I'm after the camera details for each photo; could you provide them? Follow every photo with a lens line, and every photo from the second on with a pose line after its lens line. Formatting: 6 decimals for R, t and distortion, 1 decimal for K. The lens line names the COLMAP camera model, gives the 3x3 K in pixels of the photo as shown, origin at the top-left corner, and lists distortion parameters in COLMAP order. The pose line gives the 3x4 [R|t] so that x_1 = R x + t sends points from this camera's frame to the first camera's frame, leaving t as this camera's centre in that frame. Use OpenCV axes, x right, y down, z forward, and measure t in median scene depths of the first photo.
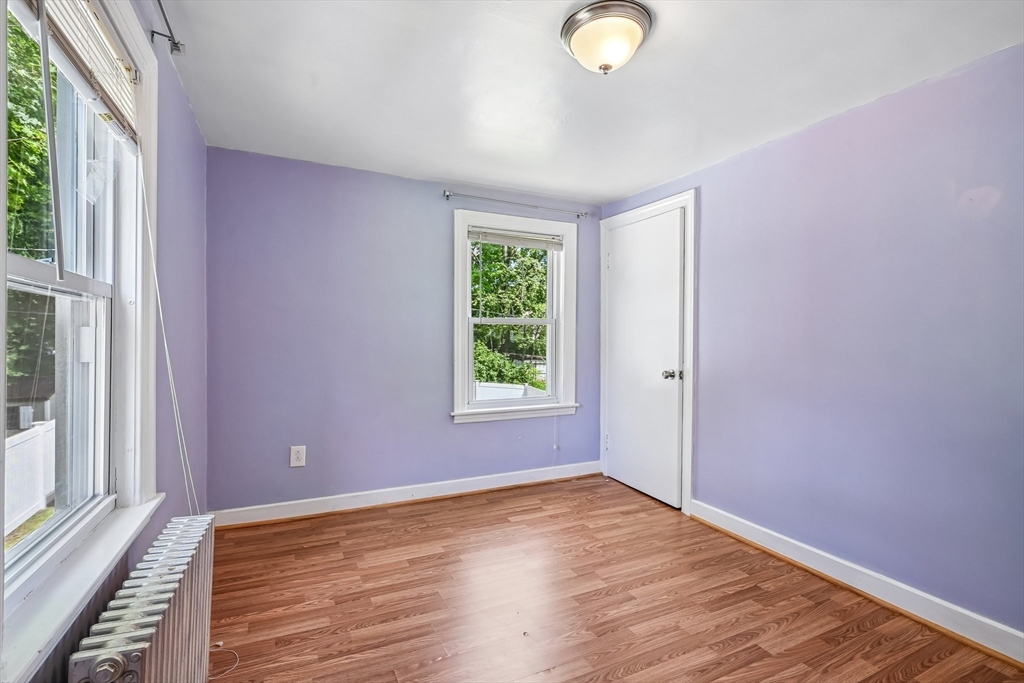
lens RADIAL K [[464.4, 0, 504.8], [0, 464.4, 344.4], [0, 0, 1]] dist [-0.001249, 0.000233]
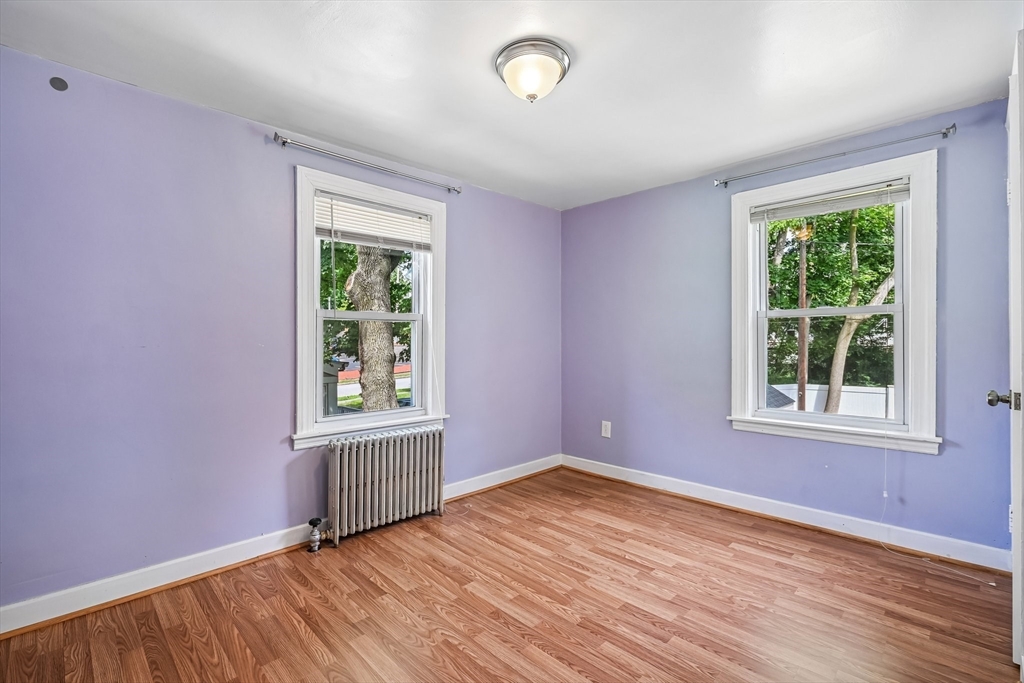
lens RADIAL K [[464.4, 0, 504.8], [0, 464.4, 344.4], [0, 0, 1]] dist [-0.001249, 0.000233]
pose [[0.330457, 0.001739, -0.943820, 0.675910], [-0.006476, 0.999979, -0.000425, 0.007377], [0.943799, 0.006253, 0.330461, 0.307574]]
